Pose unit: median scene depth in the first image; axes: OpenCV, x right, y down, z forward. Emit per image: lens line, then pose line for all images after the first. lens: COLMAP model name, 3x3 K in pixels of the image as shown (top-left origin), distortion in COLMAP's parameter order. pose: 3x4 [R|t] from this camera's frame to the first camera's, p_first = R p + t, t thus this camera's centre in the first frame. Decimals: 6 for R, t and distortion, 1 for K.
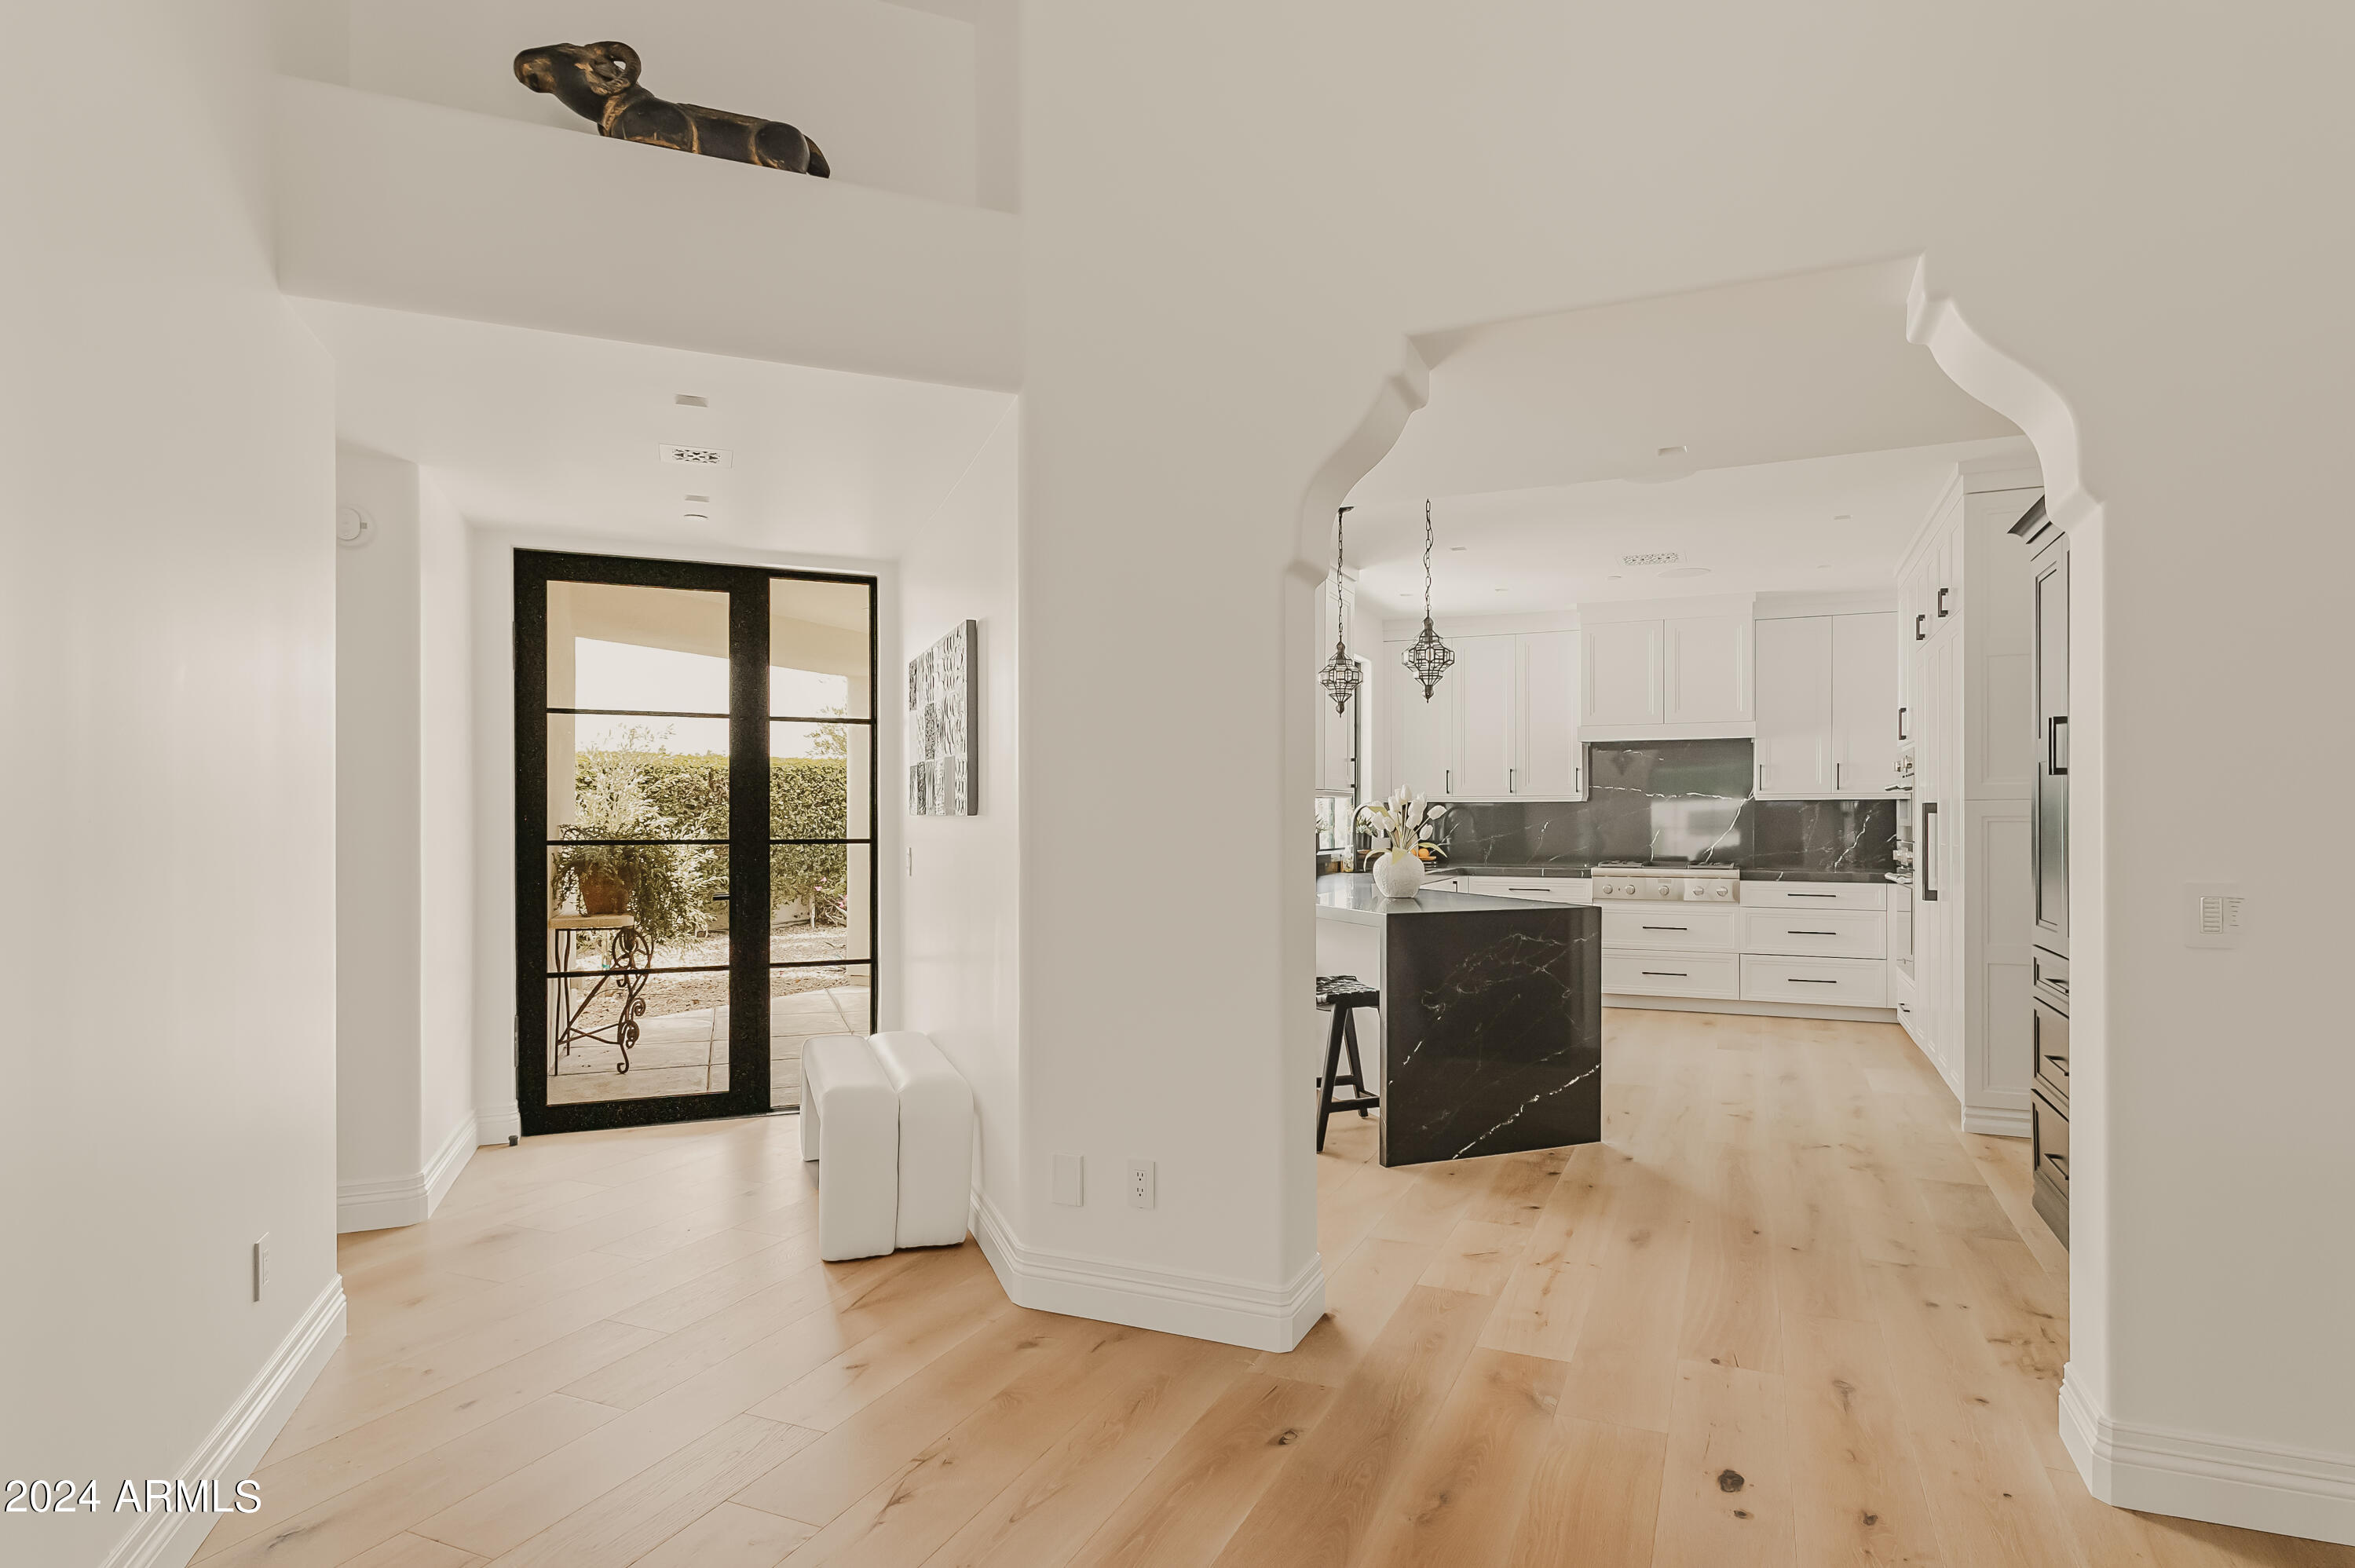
lens RADIAL K [[1224.0, 0, 1255.1], [0, 1224.0, 781.1], [0, 0, 1]] dist [0.002475, -0.000049]
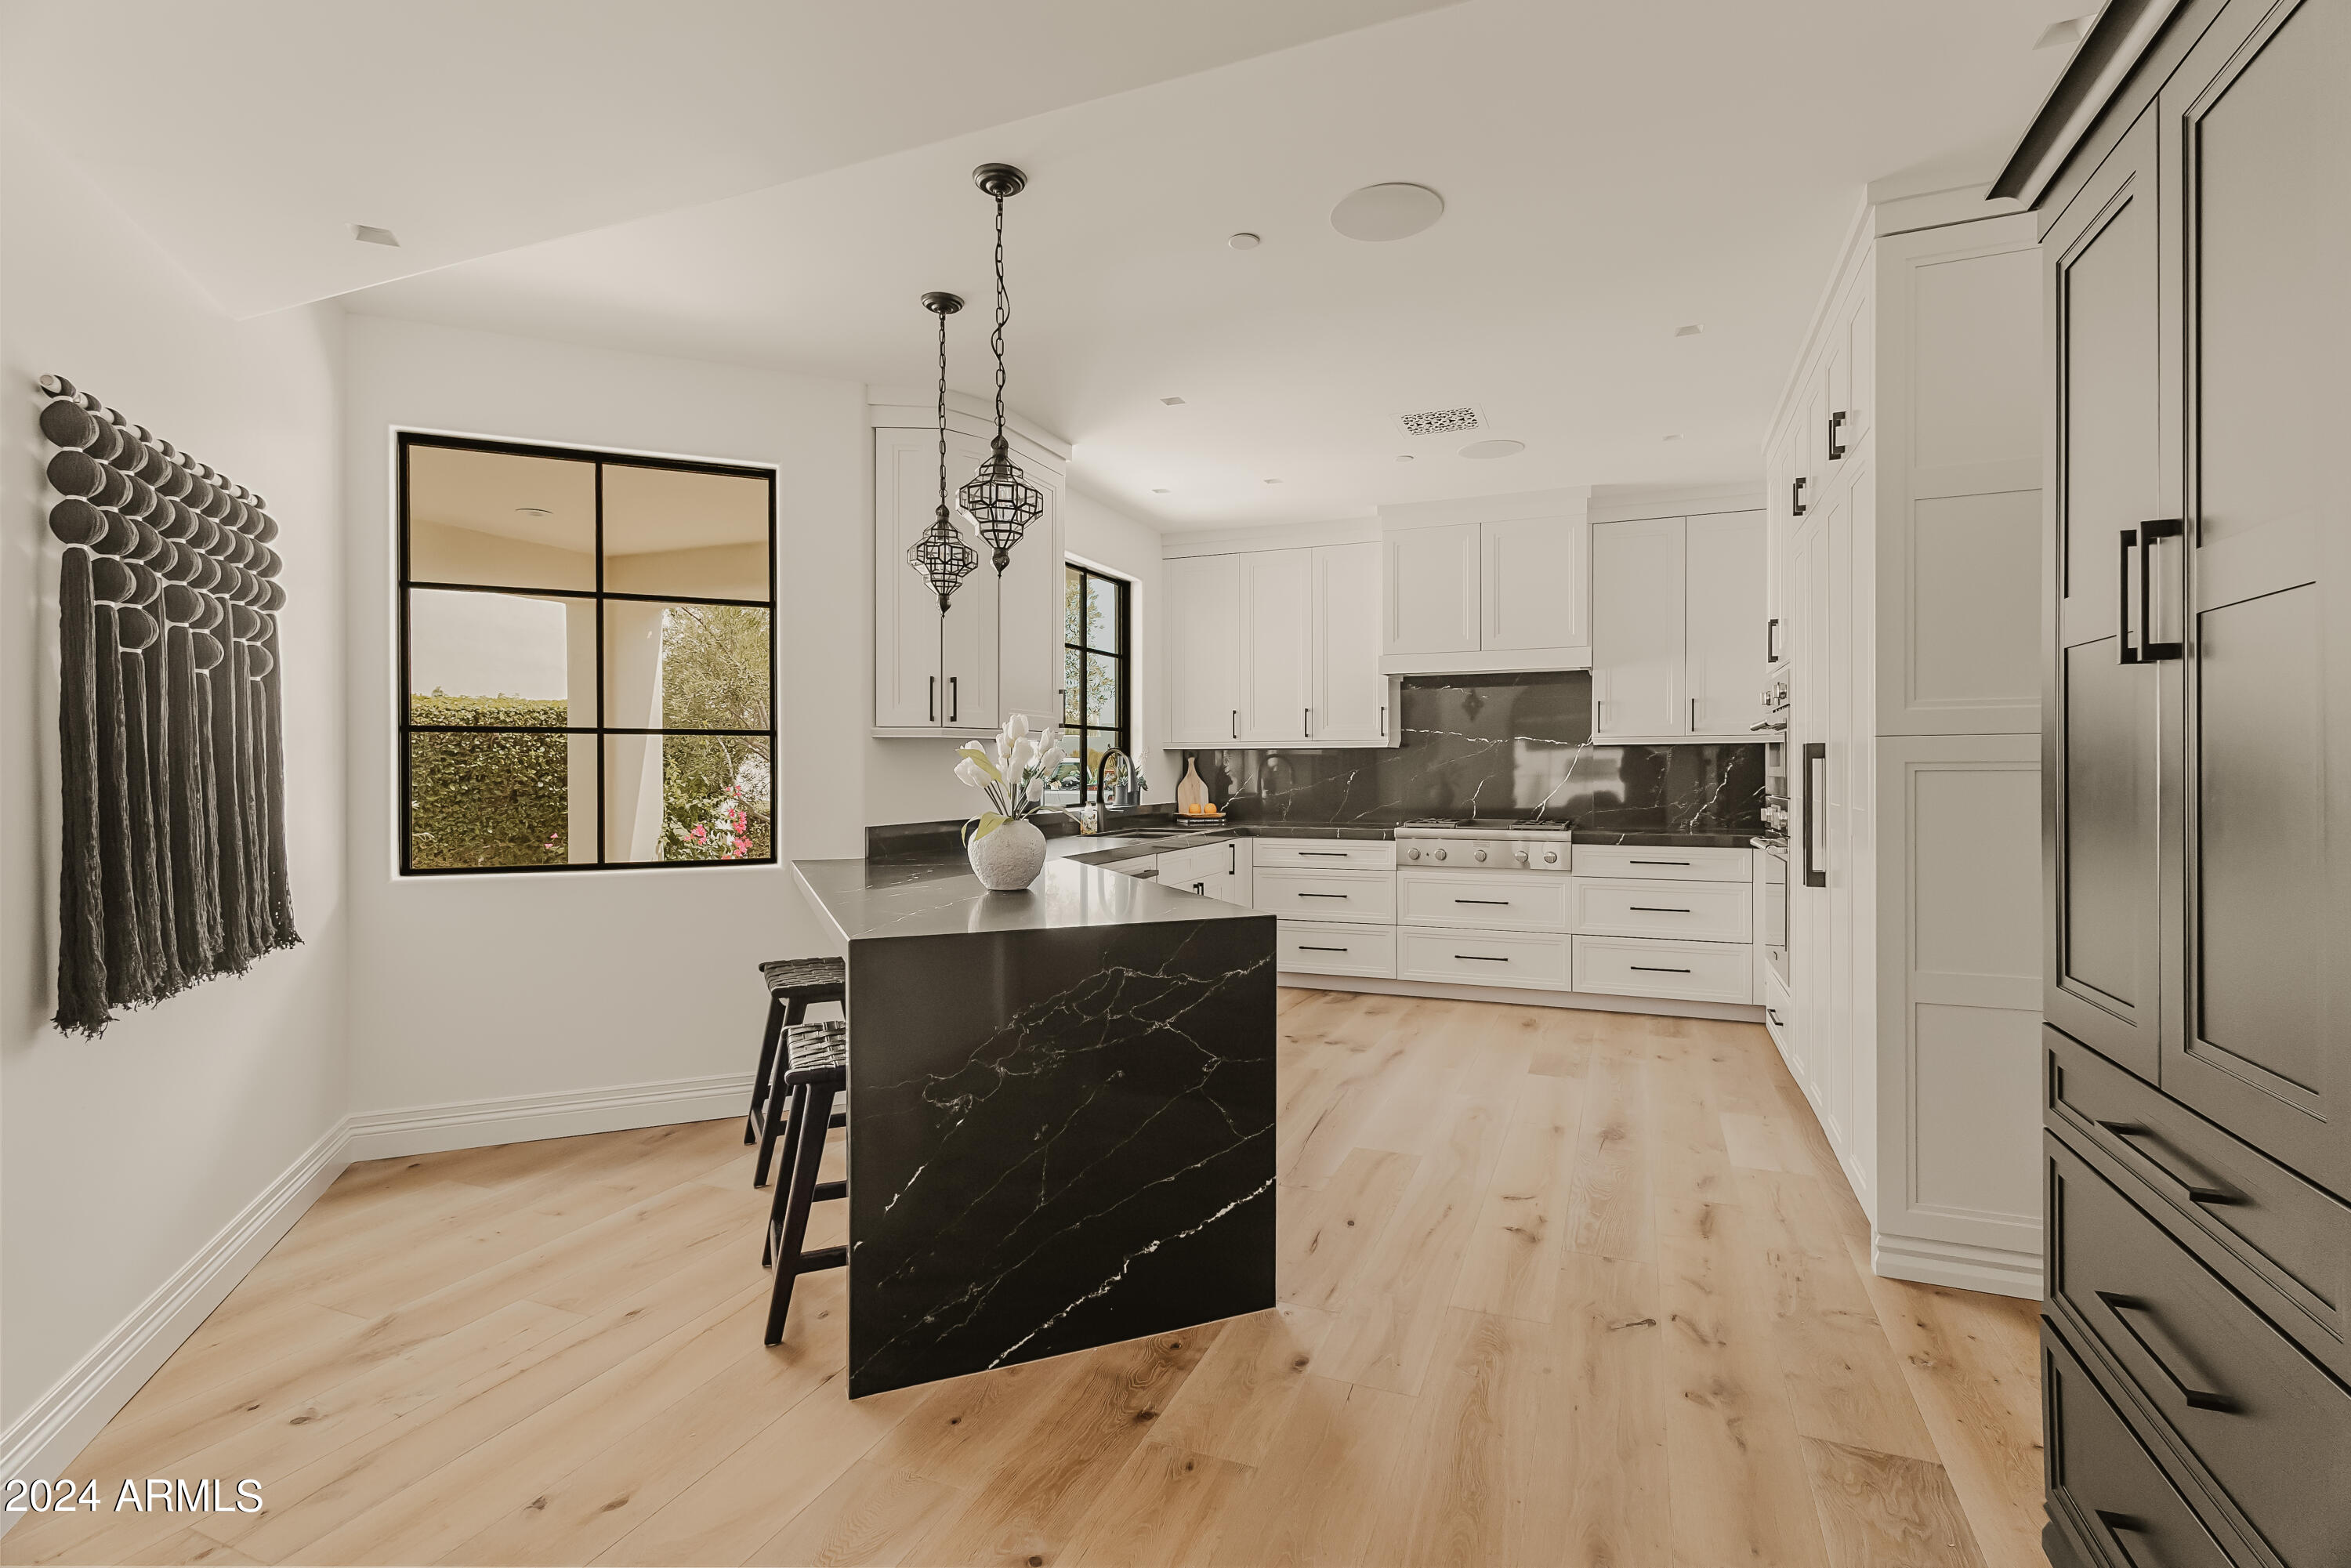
lens RADIAL K [[1085.7, 0, 1206.3], [0, 1085.7, 738.6], [0, 0, 1]] dist [0.002428, -0.000338]
pose [[0.999958, -0.001283, 0.009053, 0.222868], [0.001254, 0.999994, 0.003192, 0.013575], [-0.009057, -0.003180, 0.999954, 0.429313]]
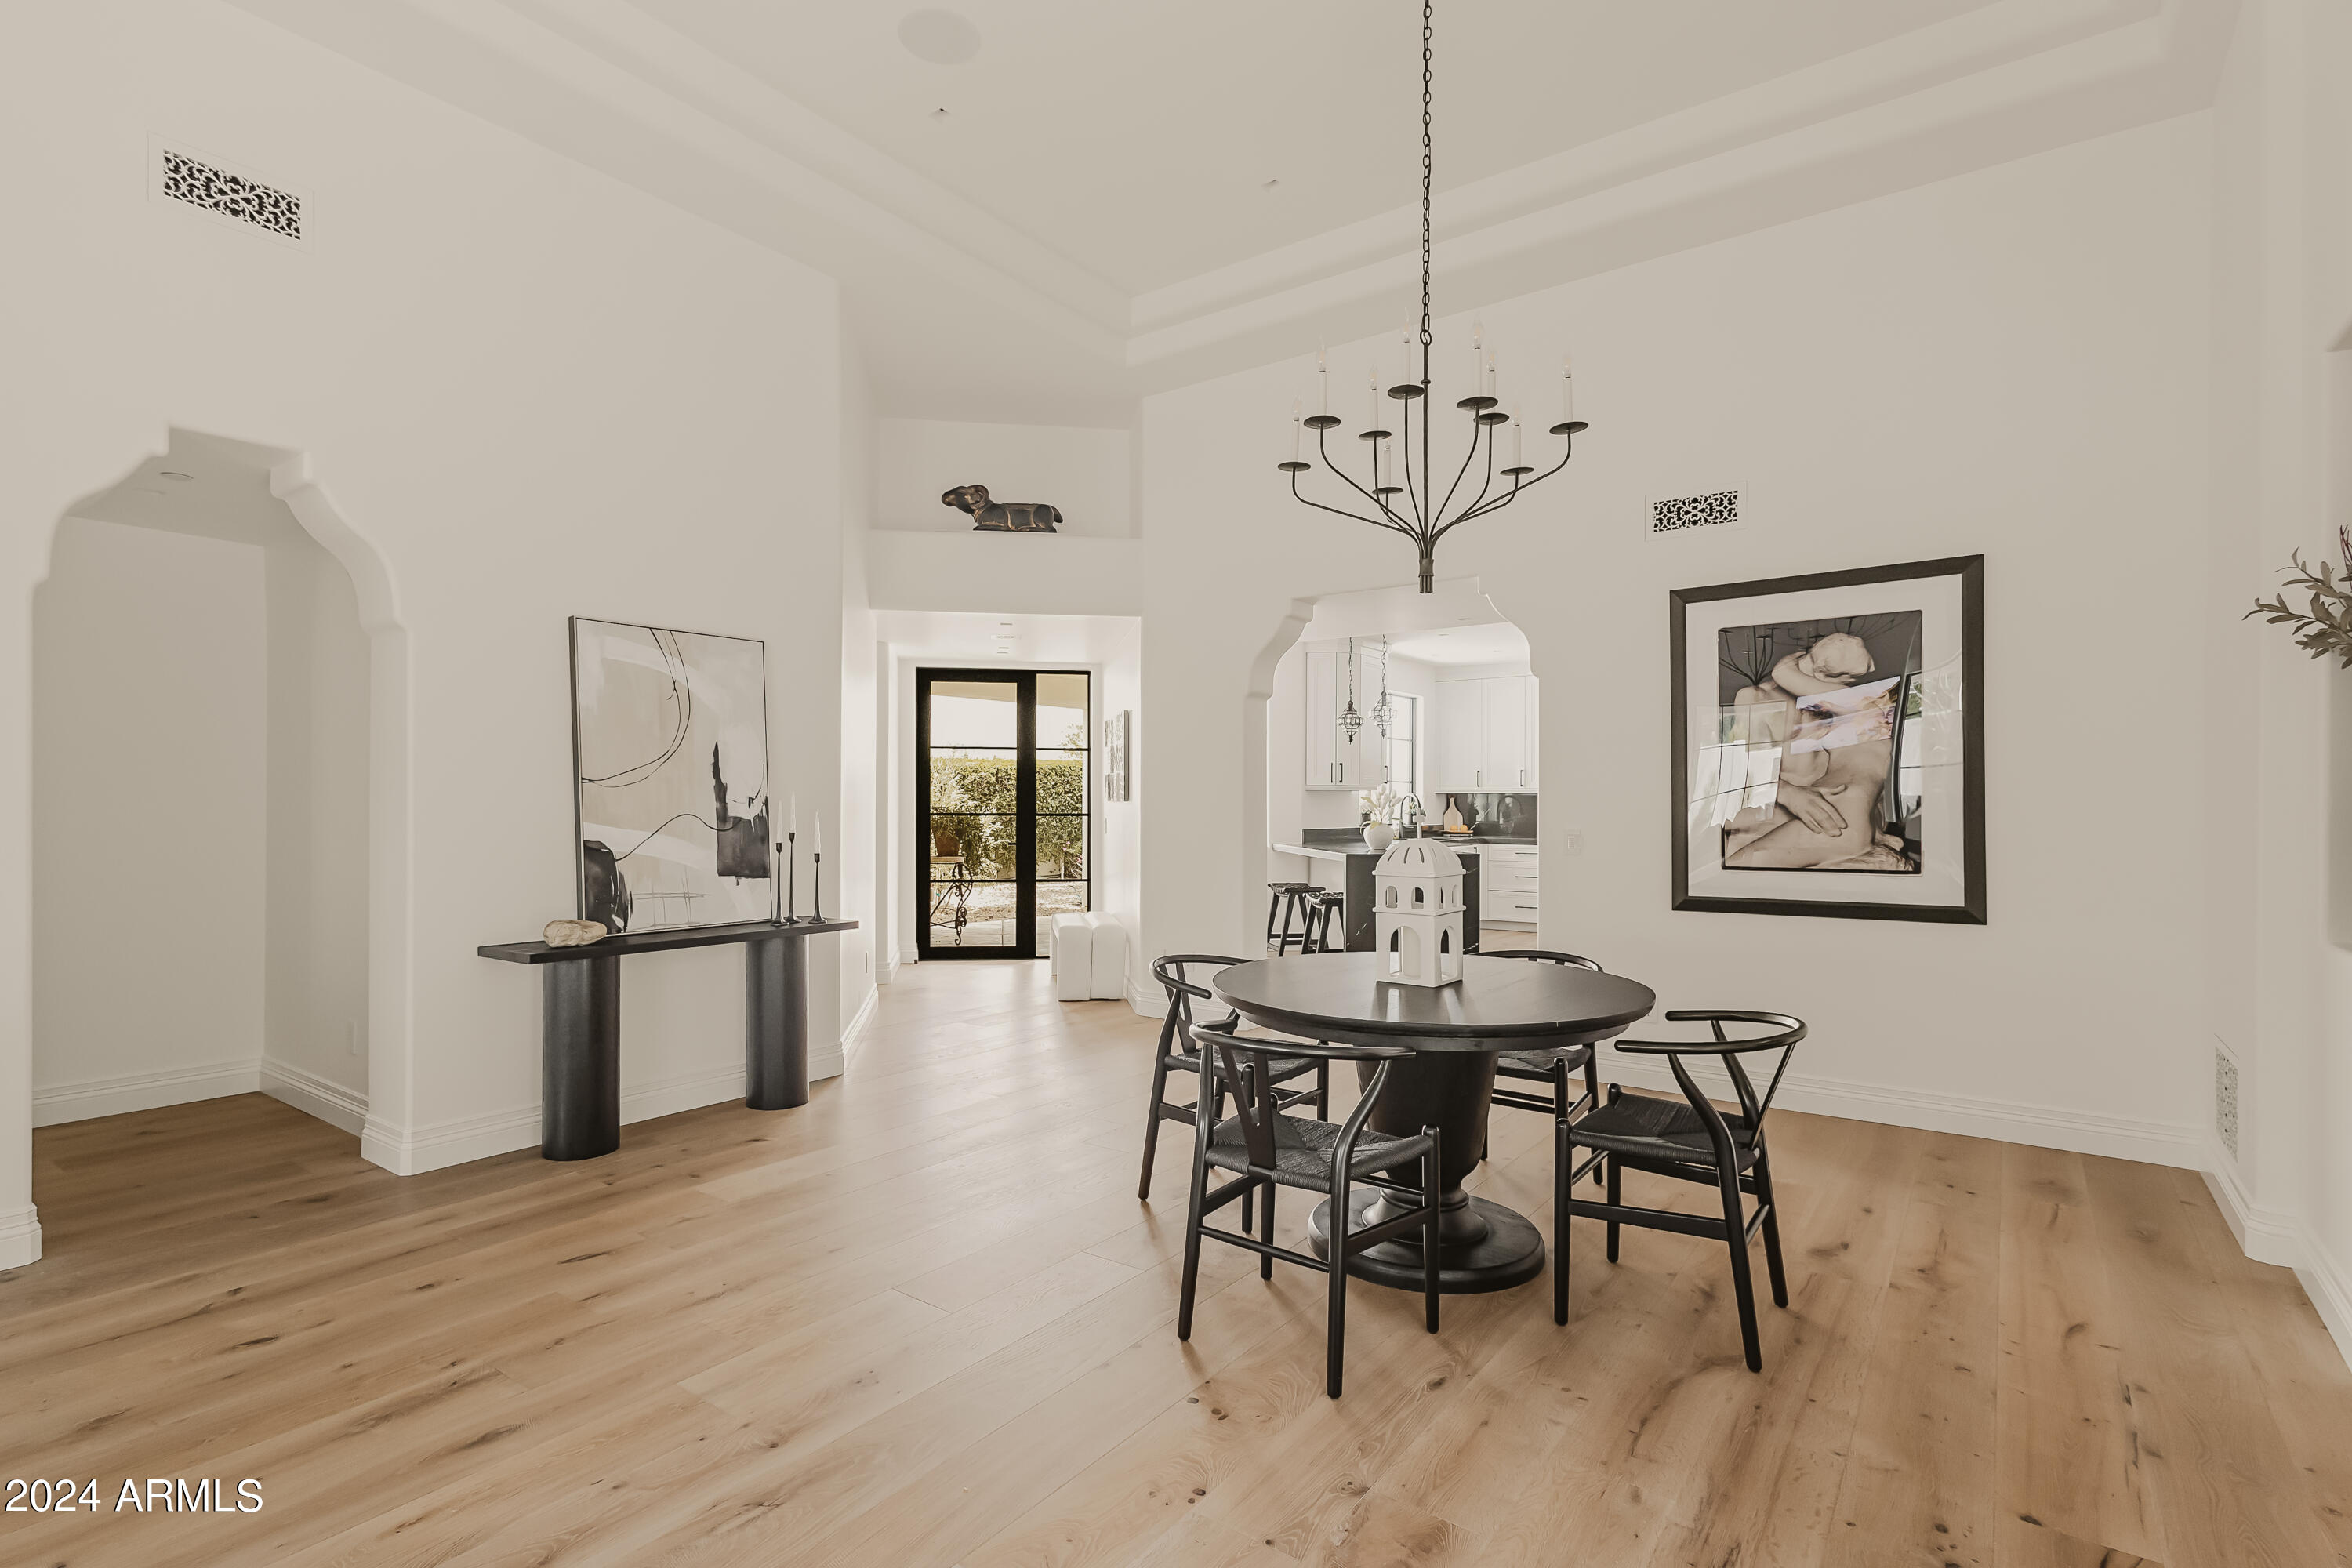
lens RADIAL K [[1148.7, 0, 1239.9], [0, 1148.7, 735.1], [0, 0, 1]] dist [0.003717, -0.000402]
pose [[0.980373, -0.007410, -0.197014, 0.255556], [0.001607, 0.999561, -0.029596, -0.019601], [0.197147, 0.028699, 0.979954, -0.661455]]
